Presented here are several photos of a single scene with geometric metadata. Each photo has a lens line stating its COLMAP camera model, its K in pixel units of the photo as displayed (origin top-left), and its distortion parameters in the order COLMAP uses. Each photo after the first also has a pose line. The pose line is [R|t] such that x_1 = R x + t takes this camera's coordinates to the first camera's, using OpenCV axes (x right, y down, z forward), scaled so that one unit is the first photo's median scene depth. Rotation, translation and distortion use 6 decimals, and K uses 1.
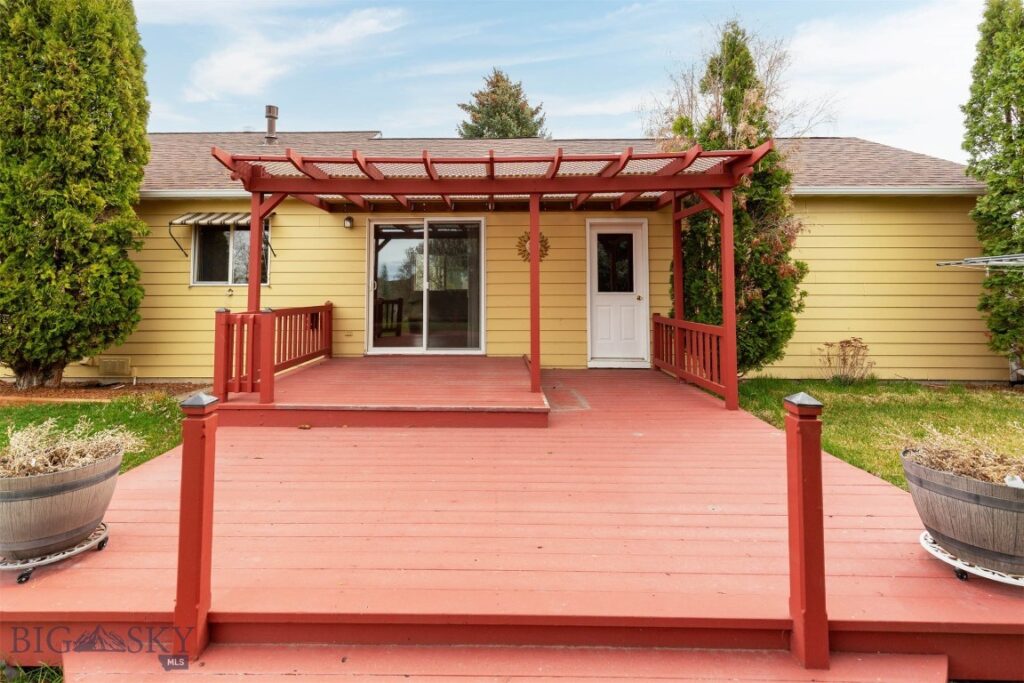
lens RADIAL K [[472.6, 0, 501.6], [0, 472.6, 264.7], [0, 0, 1]] dist [0.008554, -0.000032]
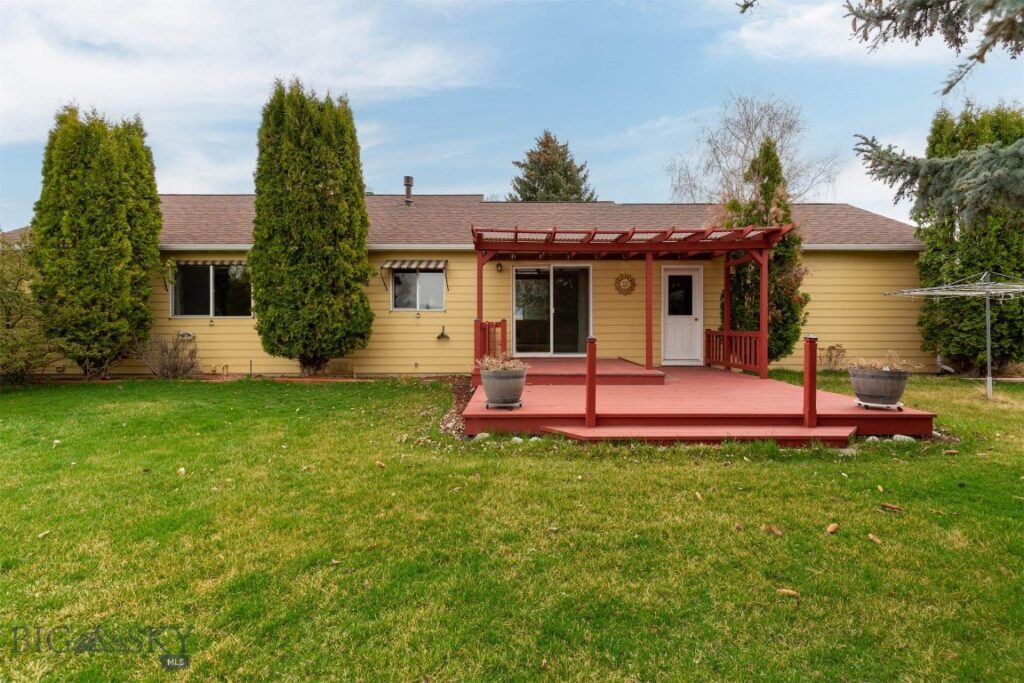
lens RADIAL K [[472.6, 0, 512.5], [0, 472.6, 333.3], [0, 0, 1]] dist [0.008554, -0.000032]
pose [[0.999723, 0.000431, 0.023524, -0.363183], [-0.001813, 0.998270, 0.058765, 0.032276], [-0.023458, -0.058791, 0.997995, -0.532684]]
